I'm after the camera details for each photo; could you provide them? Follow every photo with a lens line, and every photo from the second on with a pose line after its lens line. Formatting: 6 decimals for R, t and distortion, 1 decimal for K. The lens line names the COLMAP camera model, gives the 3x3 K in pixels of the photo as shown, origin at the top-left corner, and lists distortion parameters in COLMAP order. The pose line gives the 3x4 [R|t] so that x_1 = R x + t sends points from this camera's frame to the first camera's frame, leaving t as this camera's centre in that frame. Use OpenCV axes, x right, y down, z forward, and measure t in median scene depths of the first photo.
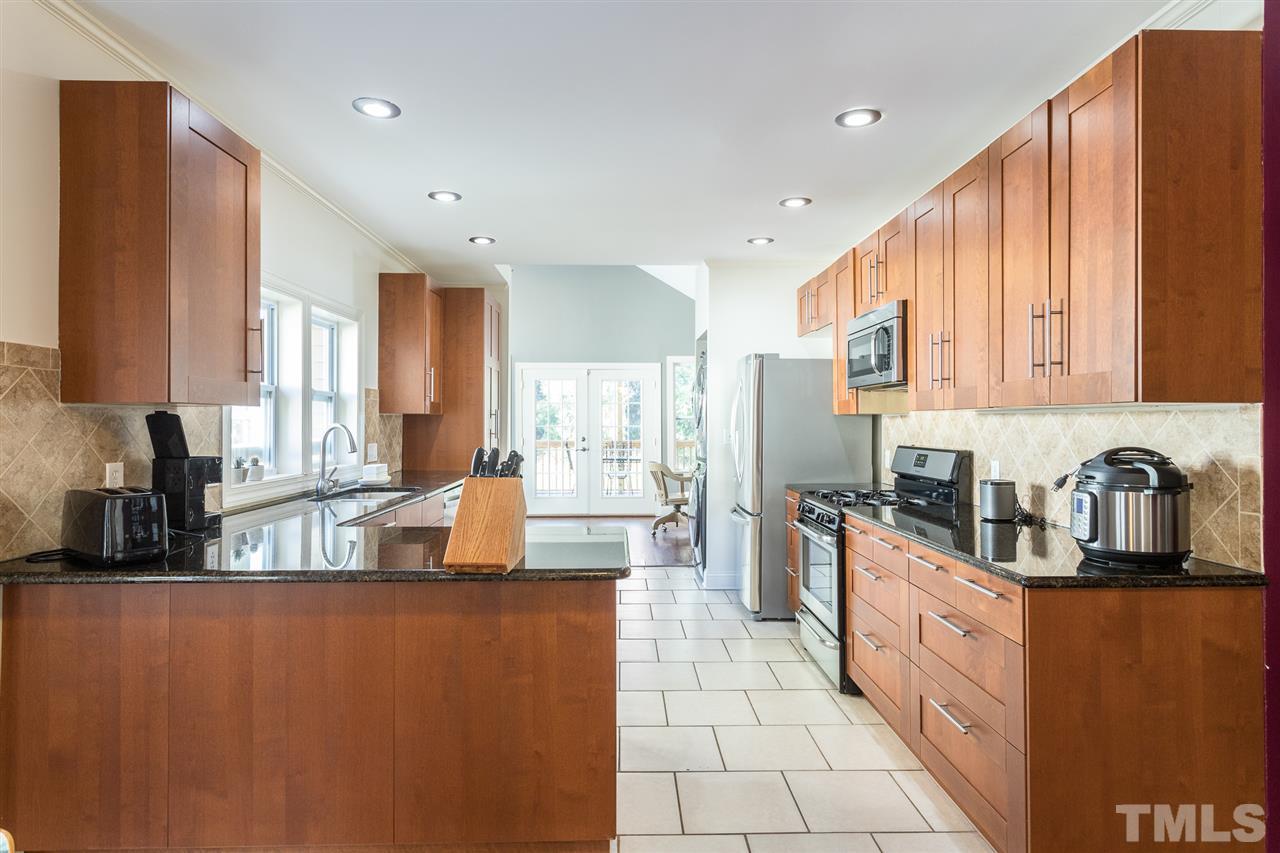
lens RADIAL K [[710.5, 0, 640.0], [0, 710.5, 426.5], [0, 0, 1]] dist [-0.000057, -0.000011]
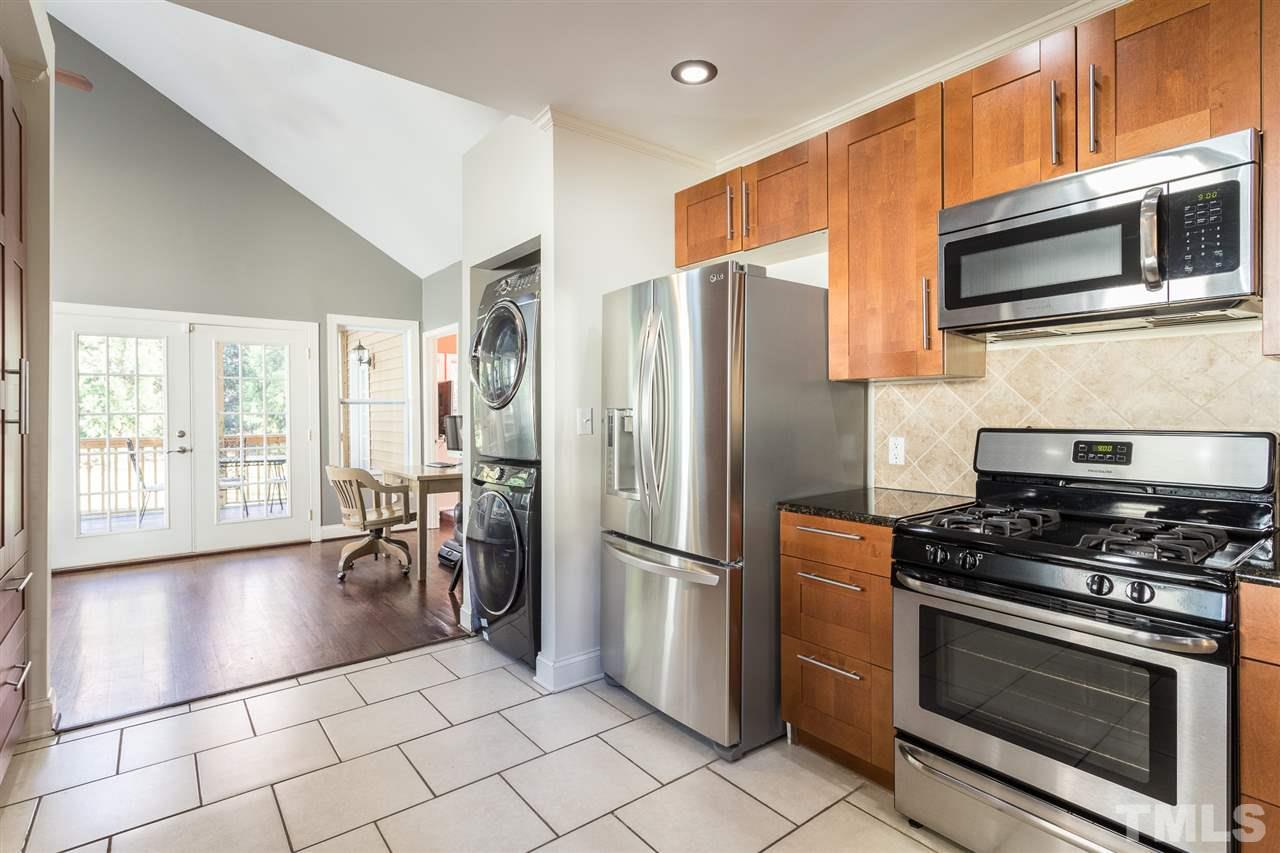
lens RADIAL K [[621.9, 0, 638.2], [0, 621.9, 417.9], [0, 0, 1]] dist [-0.000514, -0.000015]
pose [[0.803408, -0.007093, 0.595387, -0.158147], [0.008357, 0.999965, 0.000636, 0.012333], [-0.595371, 0.004465, 0.803439, 0.606593]]
